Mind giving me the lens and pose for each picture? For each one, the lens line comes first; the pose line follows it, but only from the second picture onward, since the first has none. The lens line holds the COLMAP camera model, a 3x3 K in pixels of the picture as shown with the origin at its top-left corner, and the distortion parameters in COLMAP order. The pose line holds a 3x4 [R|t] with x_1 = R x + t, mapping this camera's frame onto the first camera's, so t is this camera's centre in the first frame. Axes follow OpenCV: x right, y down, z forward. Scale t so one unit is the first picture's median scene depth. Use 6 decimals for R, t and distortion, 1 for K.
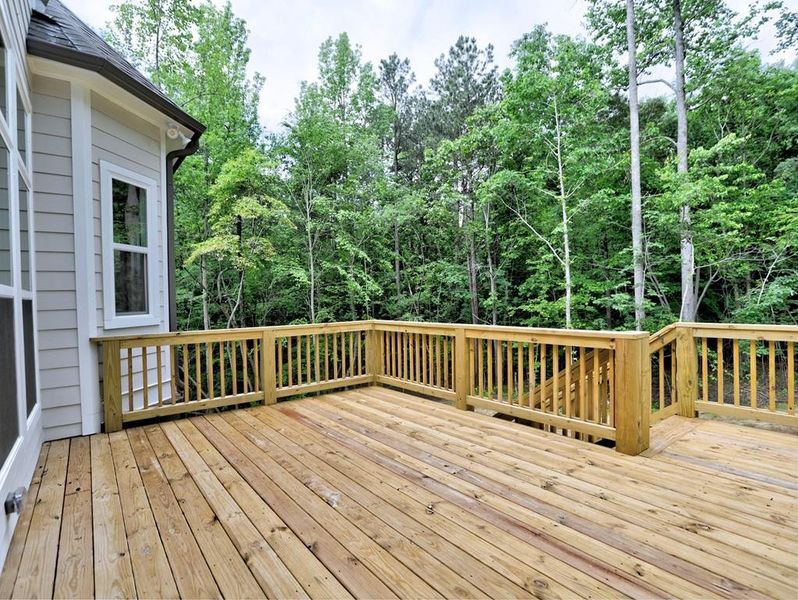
lens RADIAL K [[415.3, 0, 399.0], [0, 415.3, 300.0], [0, 0, 1]] dist [-0.045483, -0.000003]
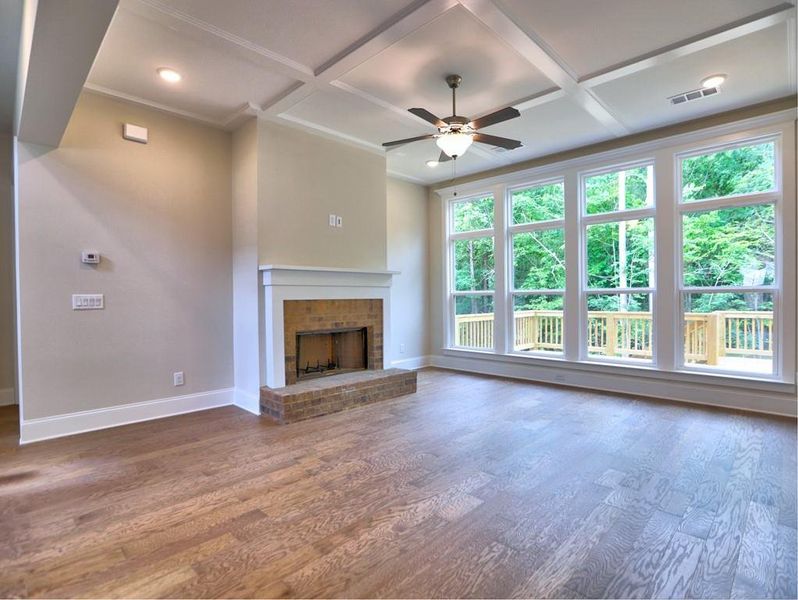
lens RADIAL K [[415.3, 0, 399.0], [0, 415.3, 300.0], [0, 0, 1]] dist [-0.045483, -0.000003]
pose [[0.989345, 0.009158, 0.145304, -0.395678], [-0.008901, 0.999957, -0.002419, 0.008068], [-0.145320, 0.001100, 0.989384, -0.253994]]
